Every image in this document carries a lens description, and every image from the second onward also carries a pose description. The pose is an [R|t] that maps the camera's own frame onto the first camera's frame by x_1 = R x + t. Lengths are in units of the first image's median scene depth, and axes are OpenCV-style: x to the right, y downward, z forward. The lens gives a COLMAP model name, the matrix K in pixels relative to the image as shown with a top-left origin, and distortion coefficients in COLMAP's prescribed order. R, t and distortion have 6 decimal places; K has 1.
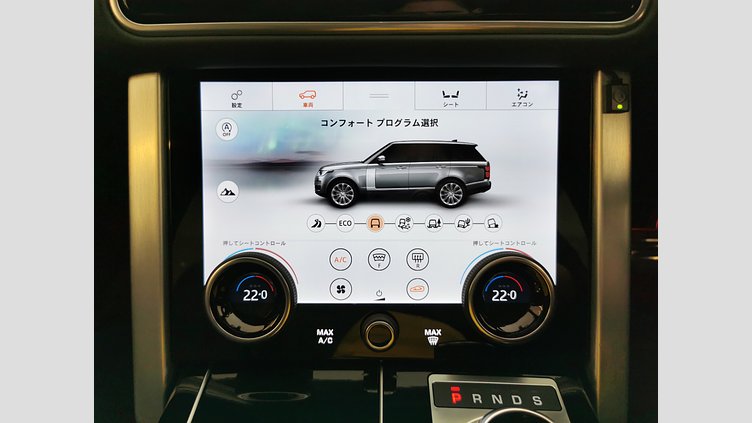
lens RADIAL K [[428.7, 0, 376.5], [0, 428.7, 215.9], [0, 0, 1]] dist [-0.015751, -0.004265]
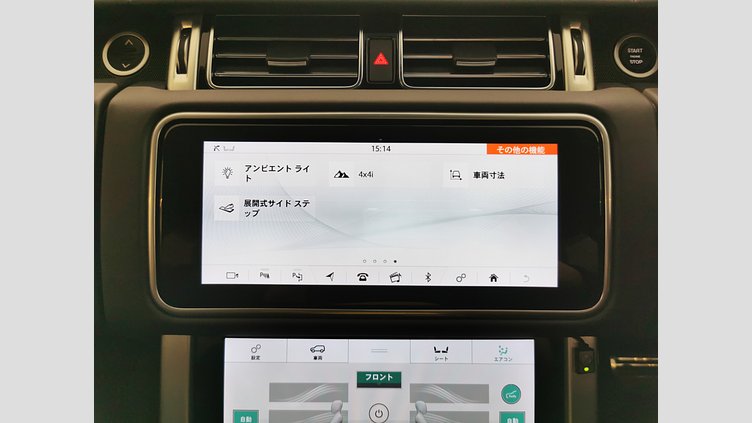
lens RADIAL K [[428.7, 0, 376.8], [0, 428.7, 205.4], [0, 0, 1]] dist [-0.015751, -0.004265]
pose [[0.999977, 0.006012, 0.003019, -0.006492], [-0.005813, 0.998045, -0.062231, -0.601614], [-0.003387, 0.062212, 0.998057, -0.177088]]
